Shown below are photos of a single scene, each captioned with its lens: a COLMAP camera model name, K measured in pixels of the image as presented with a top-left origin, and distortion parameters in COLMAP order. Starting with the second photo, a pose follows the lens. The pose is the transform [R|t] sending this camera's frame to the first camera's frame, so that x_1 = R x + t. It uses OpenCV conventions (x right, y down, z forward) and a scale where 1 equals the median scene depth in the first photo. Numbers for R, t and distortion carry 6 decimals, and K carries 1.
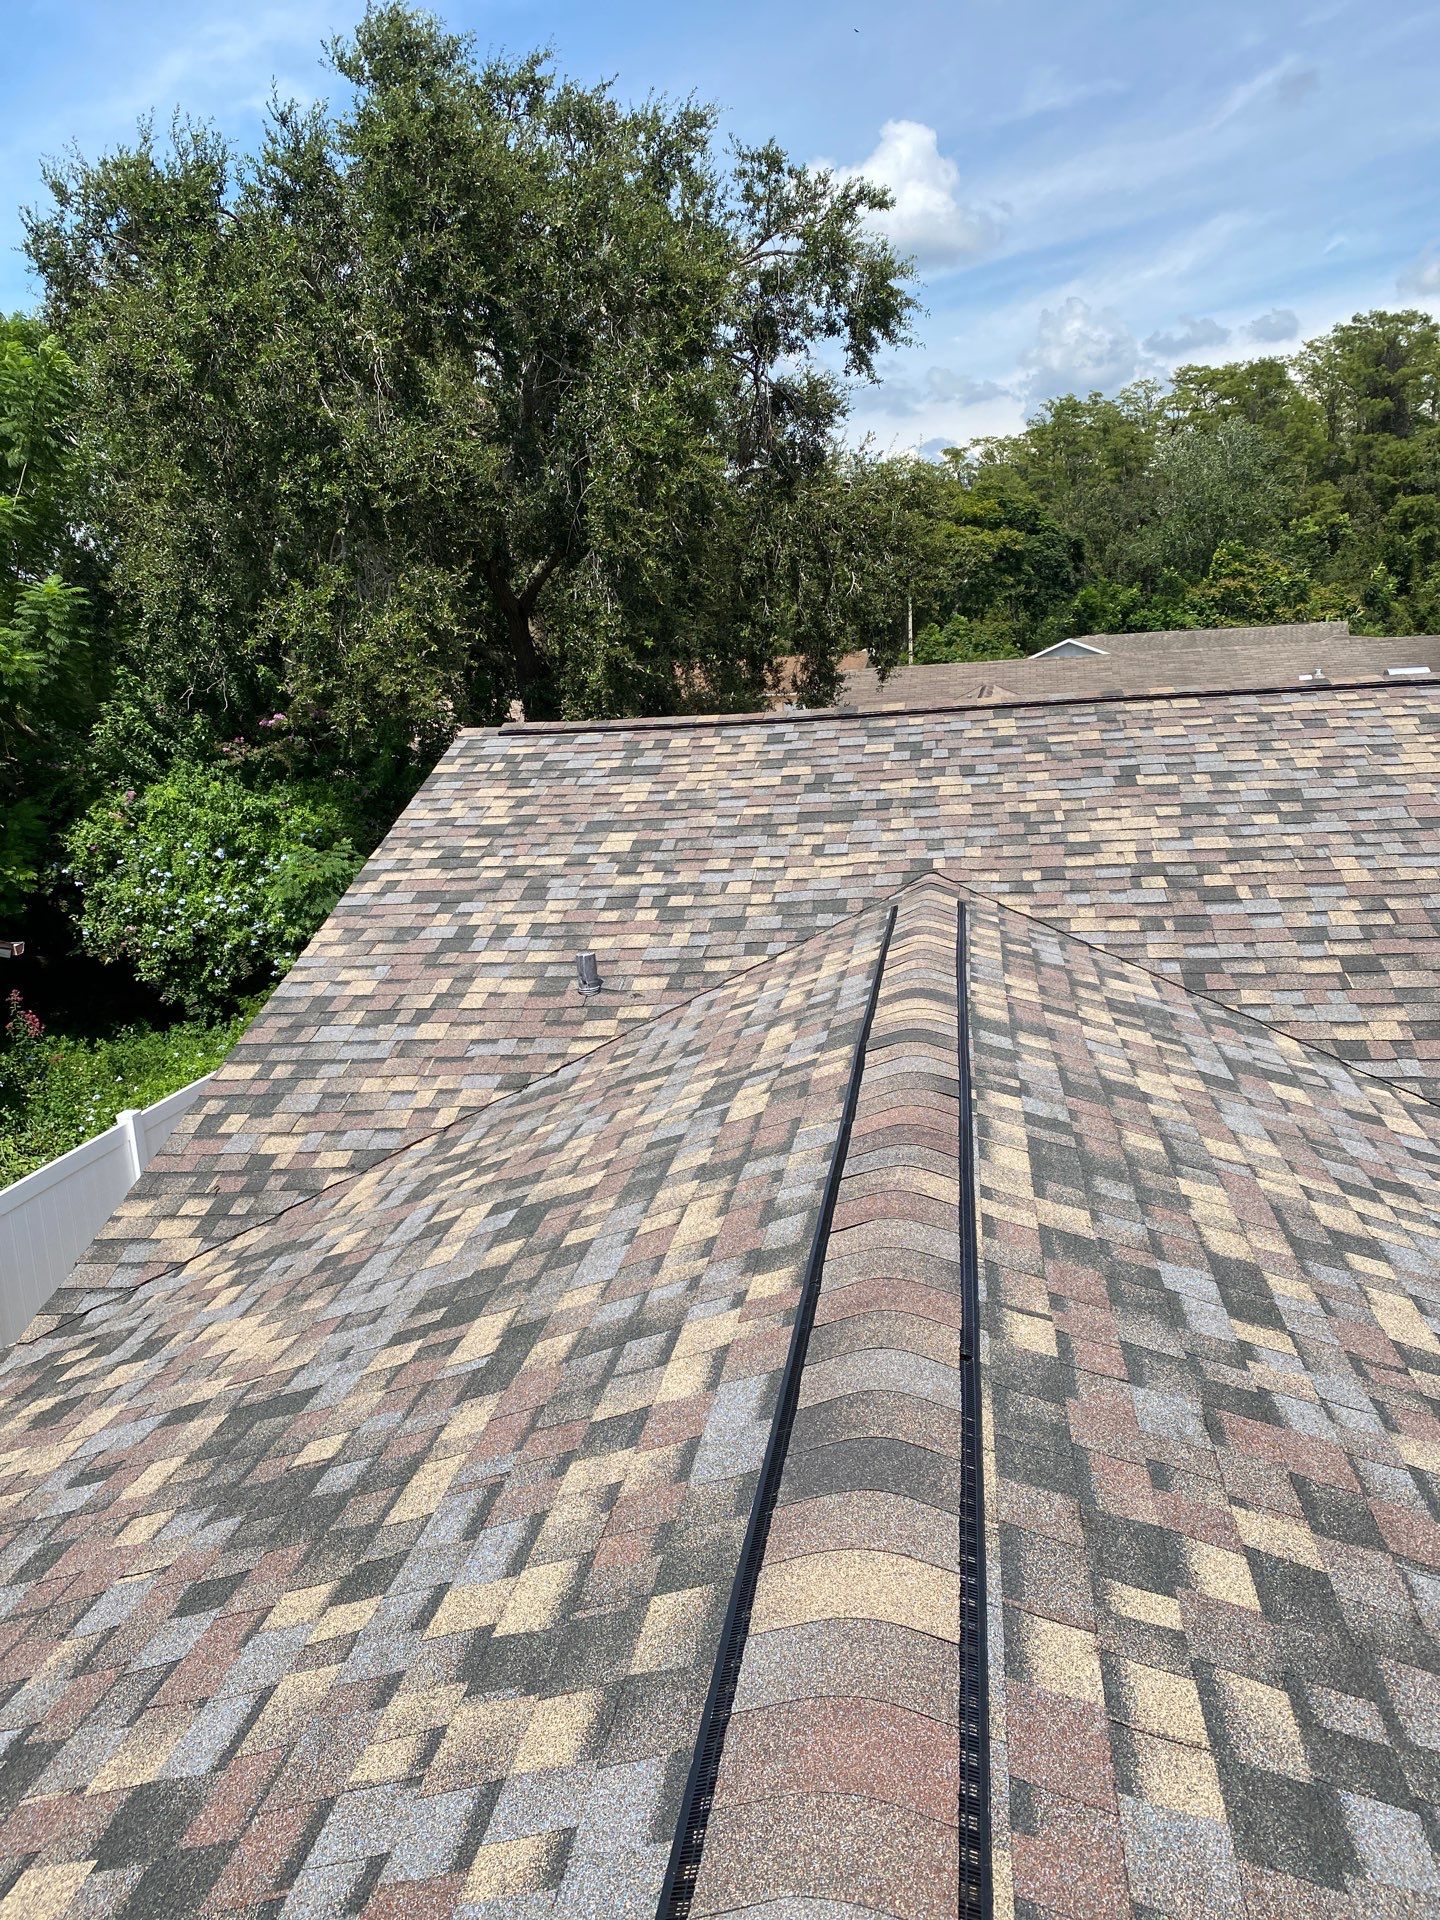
lens RADIAL K [[1473.9, 0, 716.7], [0, 1473.9, 952.1], [0, 0, 1]] dist [0.011778, -0.014232]
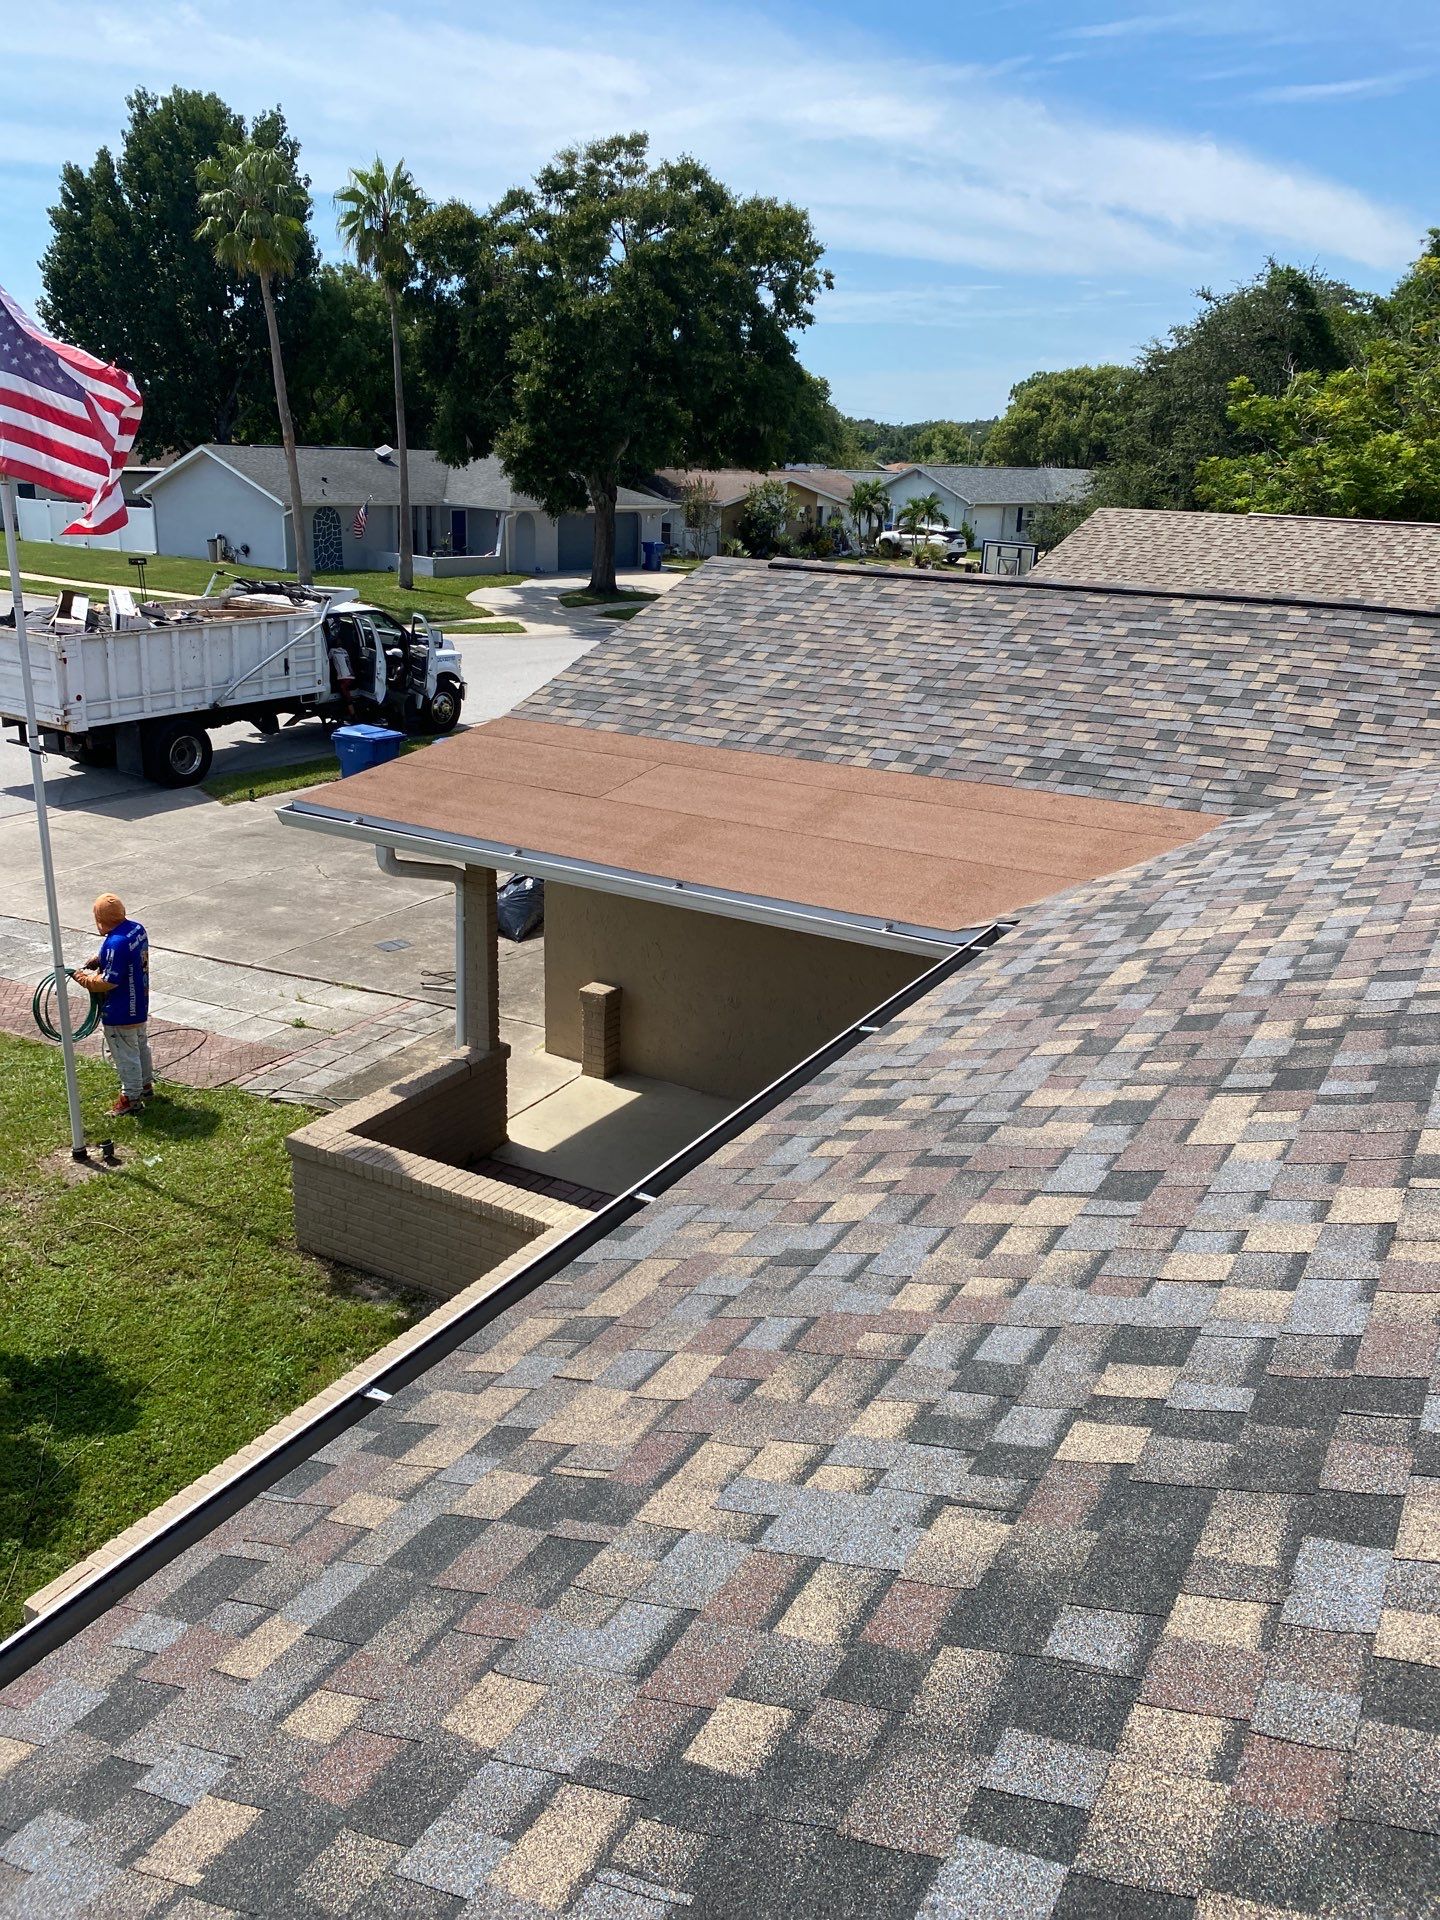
lens RADIAL K [[1473.9, 0, 719.7], [0, 1473.9, 945.2], [0, 0, 1]] dist [0.011778, -0.014232]
pose [[-0.351855, 0.343419, -0.870782, 1.971961], [-0.209593, 0.877744, 0.430854, -0.184072], [0.912288, 0.334108, -0.236860, 0.627433]]
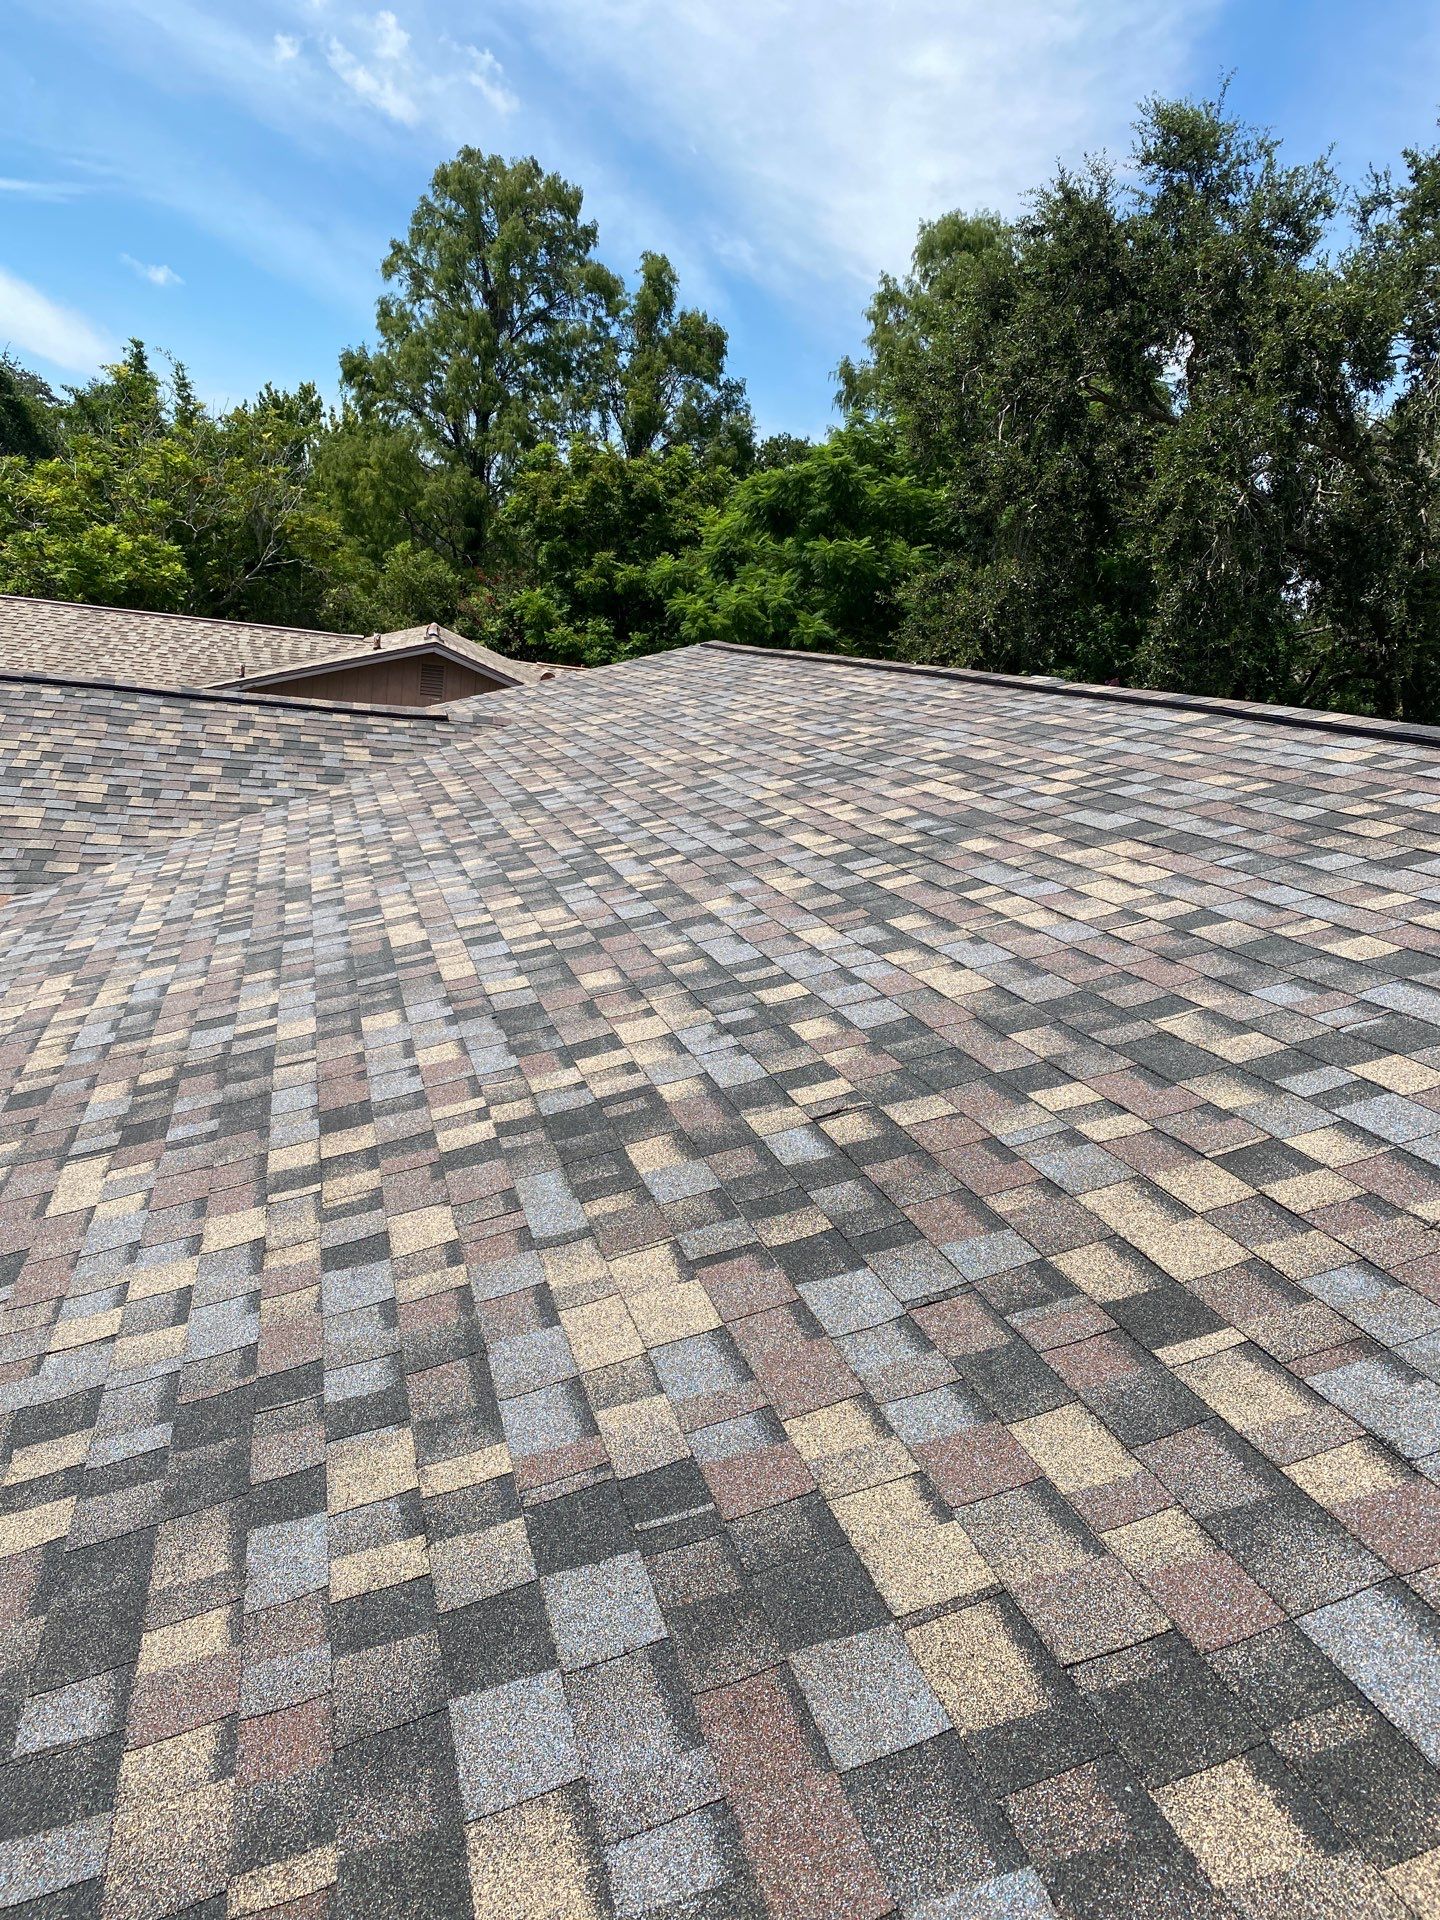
lens RADIAL K [[1473.9, 0, 705.7], [0, 1473.9, 931.5], [0, 0, 1]] dist [0.011778, -0.014232]
pose [[0.406139, 0.283455, -0.868737, 1.991844], [-0.324422, 0.933472, 0.152907, -0.174455], [0.854284, 0.219736, 0.471079, 0.608828]]
